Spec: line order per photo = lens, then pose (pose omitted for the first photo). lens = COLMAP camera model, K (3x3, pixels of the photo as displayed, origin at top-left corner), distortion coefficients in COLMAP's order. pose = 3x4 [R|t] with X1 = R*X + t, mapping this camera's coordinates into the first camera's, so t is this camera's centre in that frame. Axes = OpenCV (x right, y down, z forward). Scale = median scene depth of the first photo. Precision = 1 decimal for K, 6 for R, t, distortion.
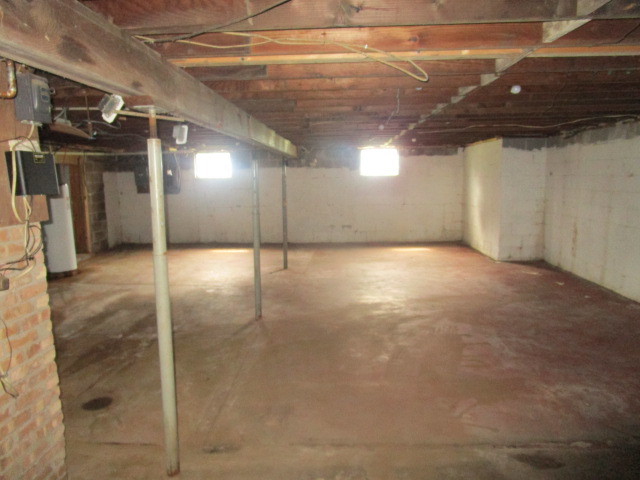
lens RADIAL K [[456.5, 0, 320.0], [0, 456.5, 240.0], [0, 0, 1]] dist [-0.024563, 0.005098]
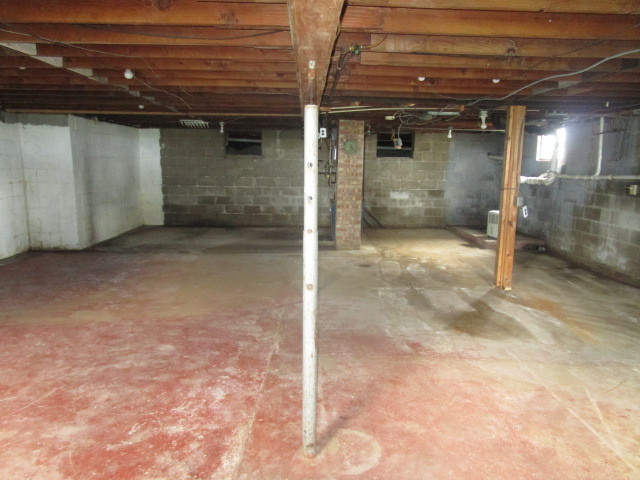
lens RADIAL K [[456.5, 0, 320.0], [0, 456.5, 240.0], [0, 0, 1]] dist [-0.024563, 0.005098]
pose [[-0.997159, 0.010618, -0.074576, -0.100000], [-0.013880, 0.947165, 0.320447, -0.282661], [0.074038, 0.320572, -0.944326, 2.045434]]
